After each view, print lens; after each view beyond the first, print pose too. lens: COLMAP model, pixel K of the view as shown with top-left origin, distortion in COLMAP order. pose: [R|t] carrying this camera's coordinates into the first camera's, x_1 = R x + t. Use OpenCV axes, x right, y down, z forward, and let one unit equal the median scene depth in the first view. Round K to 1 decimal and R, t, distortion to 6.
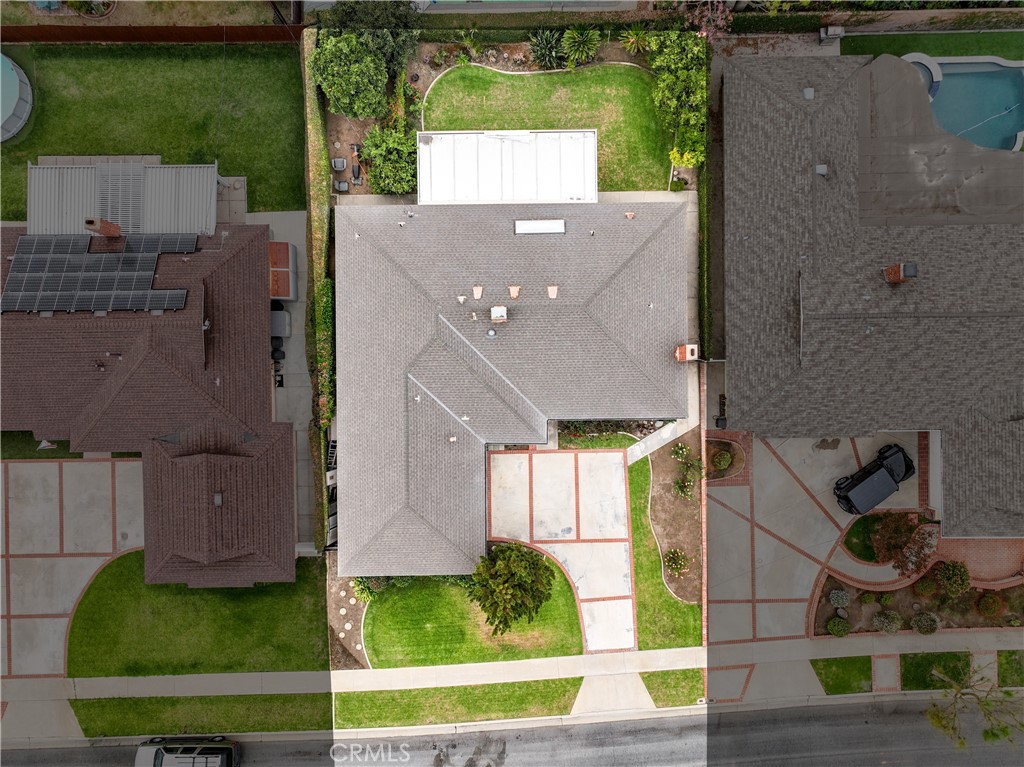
lens RADIAL K [[711.2, 0, 512.0], [0, 711.2, 383.5], [0, 0, 1]] dist [-0.000135, 0.007312]
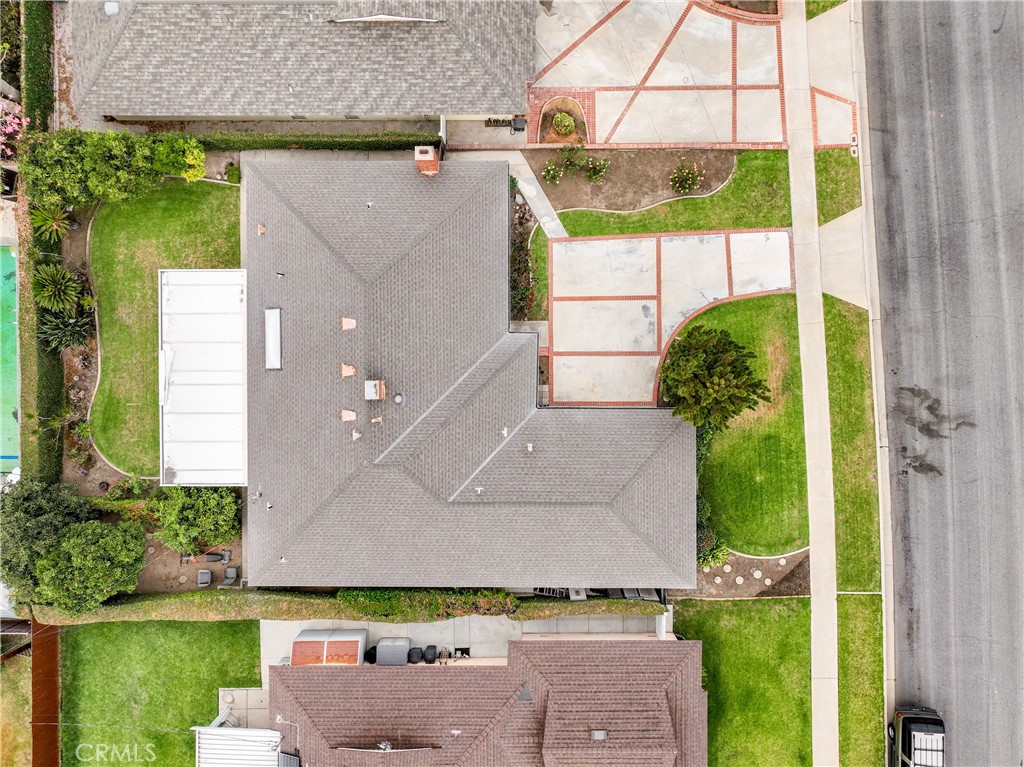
lens RADIAL K [[711.2, 0, 512.0], [0, 711.2, 383.5], [0, 0, 1]] dist [-0.000135, 0.007312]
pose [[0.010766, -0.999889, -0.010263, -0.000826], [0.999844, 0.010908, -0.013899, 0.062857], [0.014009, -0.010112, 0.999851, 0.164953]]
